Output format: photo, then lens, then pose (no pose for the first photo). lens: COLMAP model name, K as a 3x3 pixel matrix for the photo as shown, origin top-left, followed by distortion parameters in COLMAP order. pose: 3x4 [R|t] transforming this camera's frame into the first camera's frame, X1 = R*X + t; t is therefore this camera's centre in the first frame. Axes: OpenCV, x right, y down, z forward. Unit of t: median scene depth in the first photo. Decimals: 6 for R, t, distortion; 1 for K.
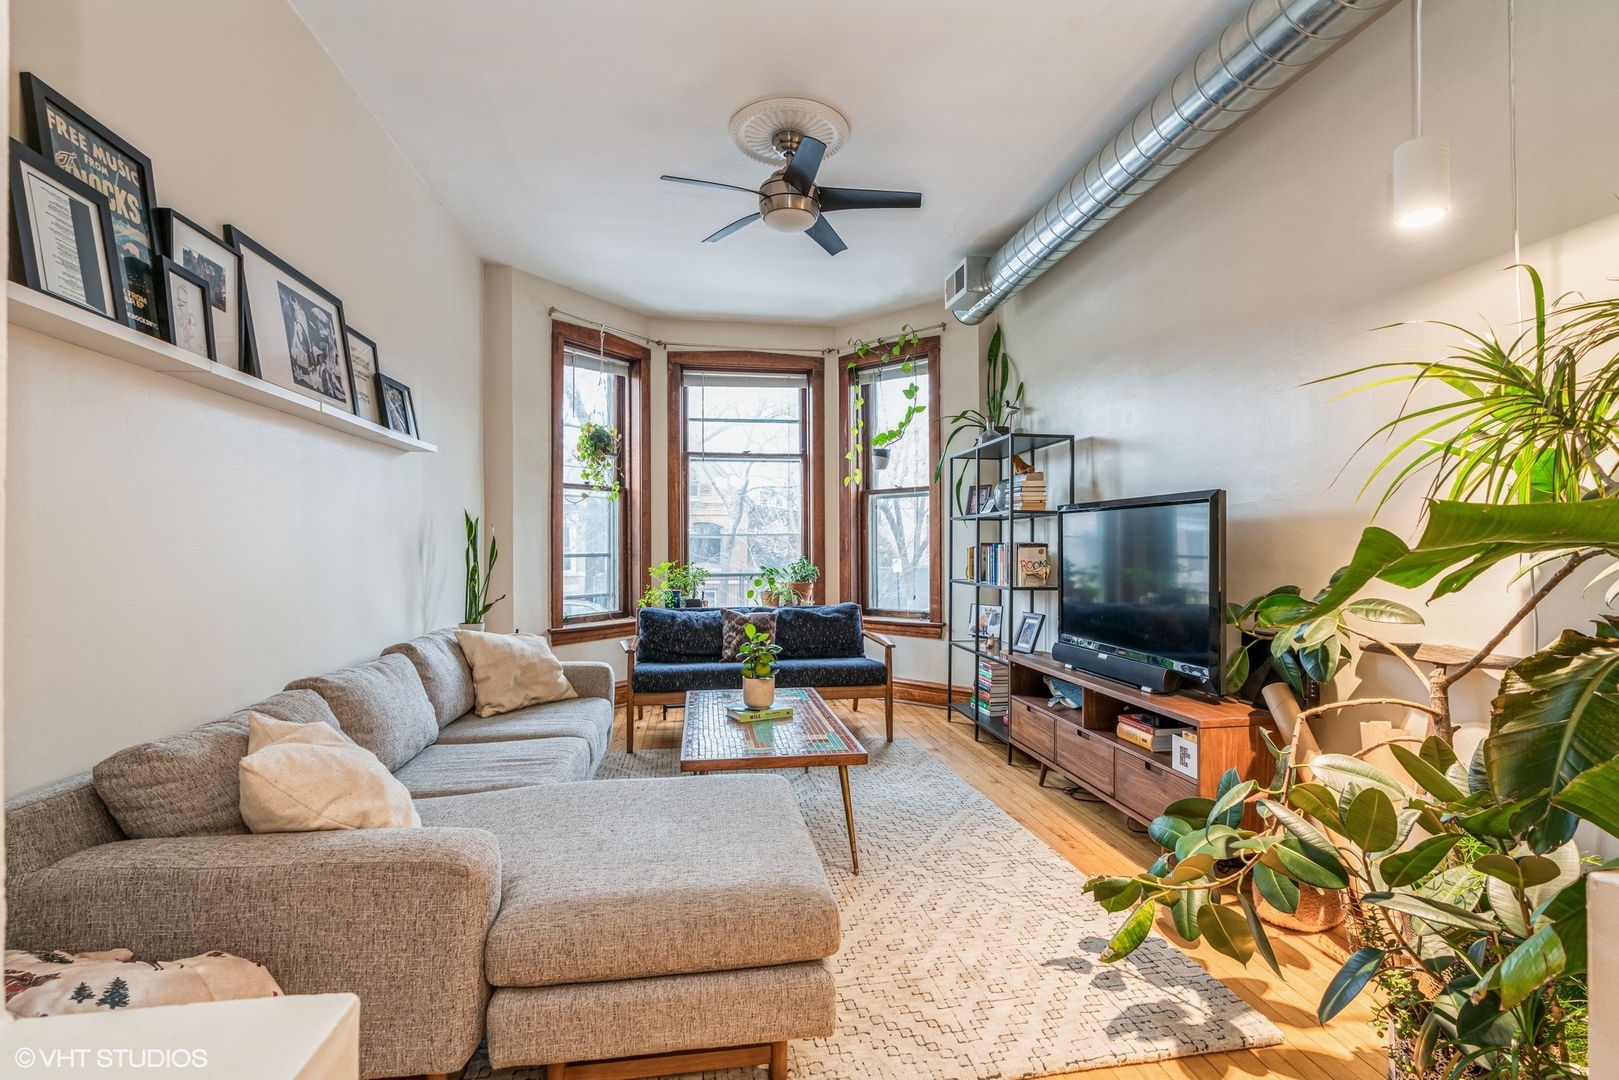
lens RADIAL K [[737.0, 0, 813.3], [0, 737.0, 541.6], [0, 0, 1]] dist [-0.007712, 0.003972]
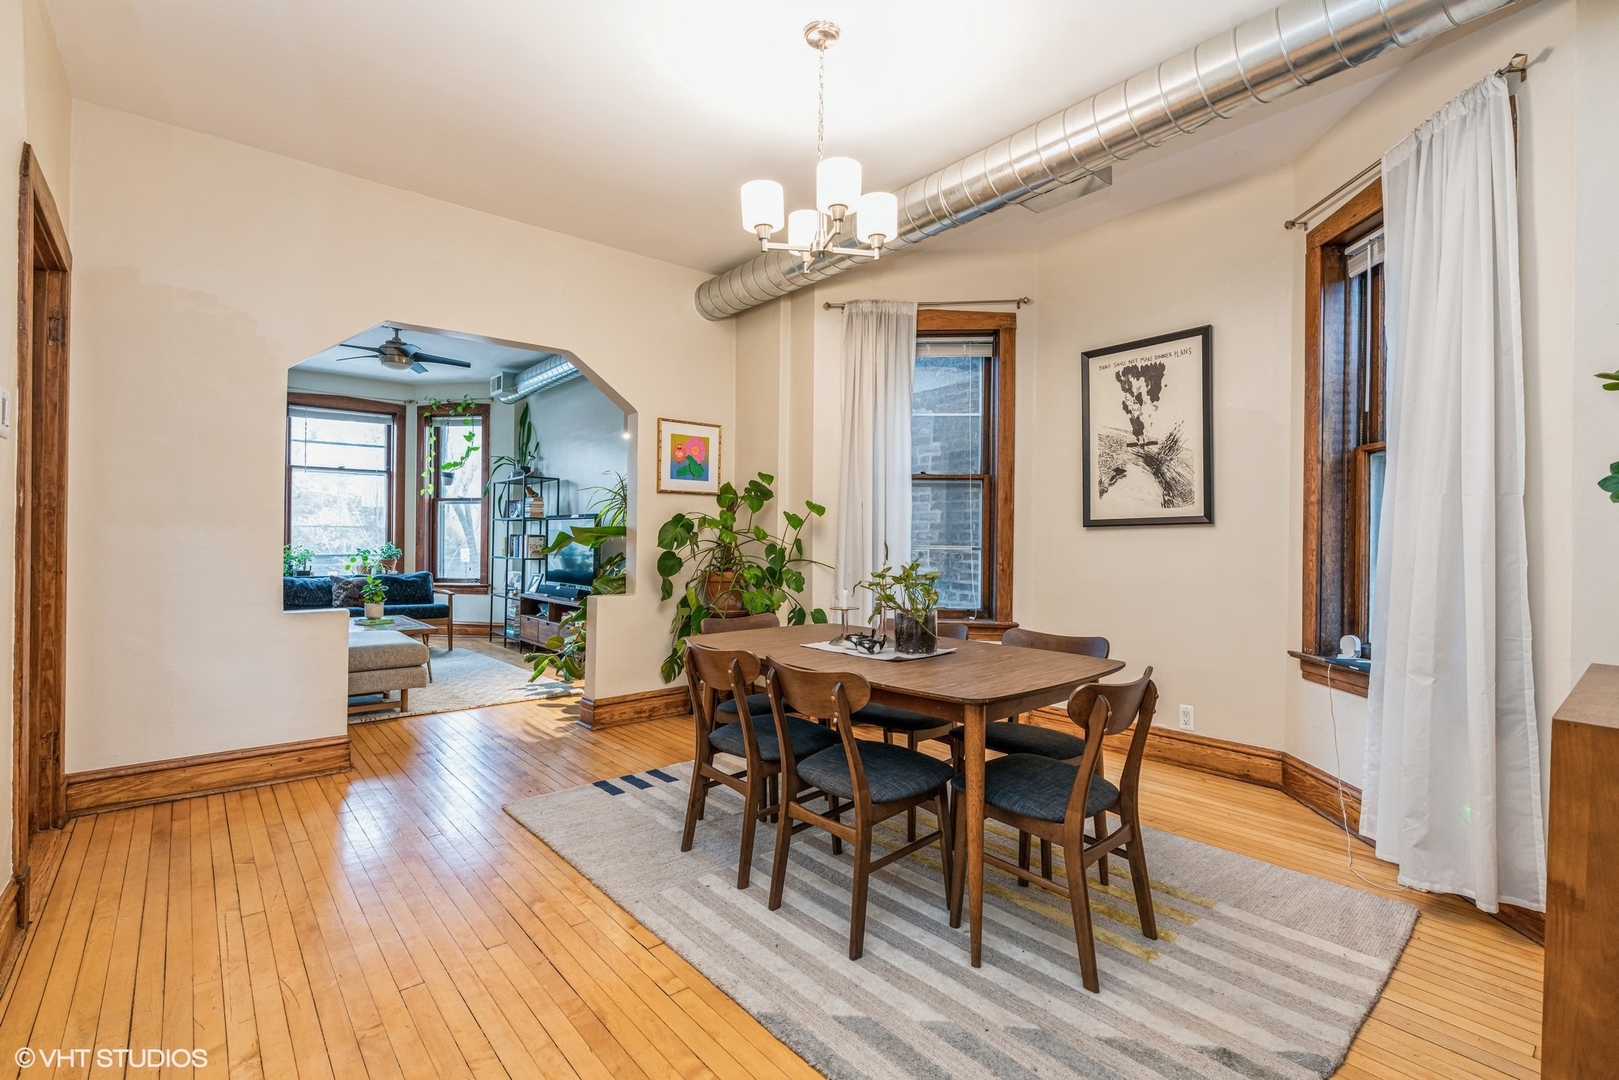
lens RADIAL K [[737.0, 0, 801.1], [0, 737.0, 531.0], [0, 0, 1]] dist [-0.007712, 0.003972]
pose [[0.858808, 0.015690, 0.512057, -0.059608], [-0.013671, 0.999877, -0.007708, -0.002131], [-0.512115, -0.000381, 0.858917, -0.700013]]
